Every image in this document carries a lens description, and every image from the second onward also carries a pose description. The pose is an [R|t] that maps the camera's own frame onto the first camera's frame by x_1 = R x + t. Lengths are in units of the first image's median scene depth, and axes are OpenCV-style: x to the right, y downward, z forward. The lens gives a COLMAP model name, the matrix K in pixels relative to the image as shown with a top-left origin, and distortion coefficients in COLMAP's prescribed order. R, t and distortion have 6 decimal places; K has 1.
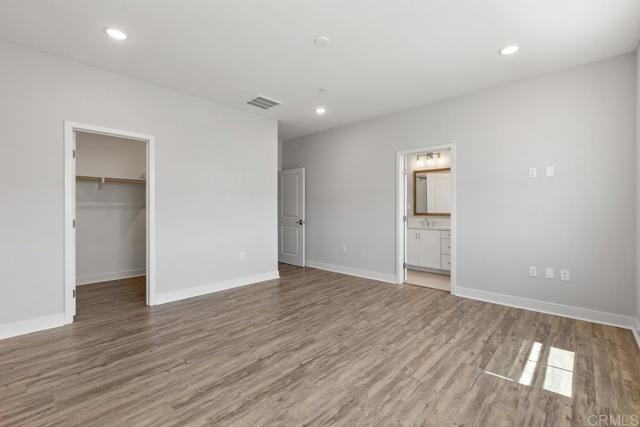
lens RADIAL K [[283.7, 0, 319.1], [0, 283.7, 208.1], [0, 0, 1]] dist [0.000371, 0.000401]
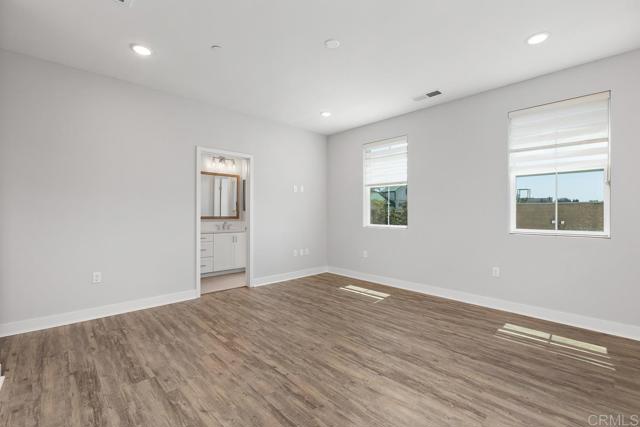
lens RADIAL K [[283.7, 0, 318.7], [0, 283.7, 216.5], [0, 0, 1]] dist [0.000371, 0.000401]
pose [[0.063682, -0.013689, 0.997876, -0.913525], [-0.006565, 0.999879, 0.014135, 0.001189], [-0.997949, -0.007451, 0.063584, 0.914601]]
